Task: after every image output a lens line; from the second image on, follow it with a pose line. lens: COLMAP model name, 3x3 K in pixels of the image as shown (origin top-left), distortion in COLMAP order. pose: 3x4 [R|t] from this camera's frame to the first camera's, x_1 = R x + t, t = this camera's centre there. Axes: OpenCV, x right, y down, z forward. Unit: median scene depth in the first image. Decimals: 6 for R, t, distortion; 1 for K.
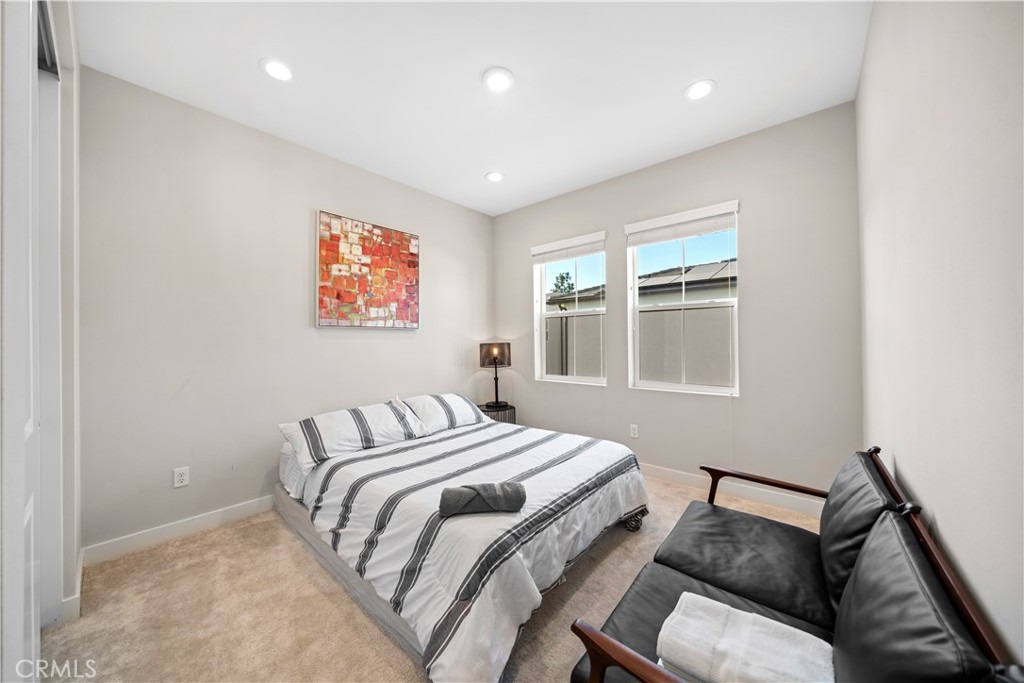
lens RADIAL K [[350.7, 0, 512.0], [0, 350.7, 341.5], [0, 0, 1]] dist [-0.000460, -0.000037]
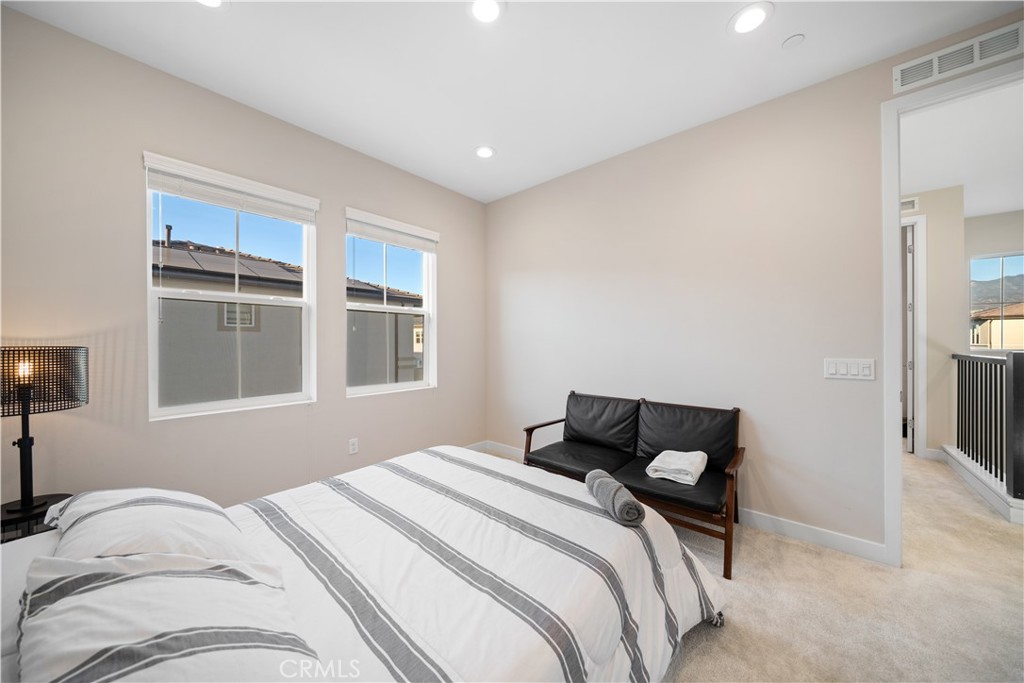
lens RADIAL K [[336.7, 0, 512.0], [0, 336.7, 341.5], [0, 0, 1]] dist [-0.000141, -0.000009]
pose [[0.022831, 0.013690, 0.999646, -0.392704], [0.010867, 0.999844, -0.013941, 0.009146], [-0.999680, 0.011181, 0.022678, 0.475485]]
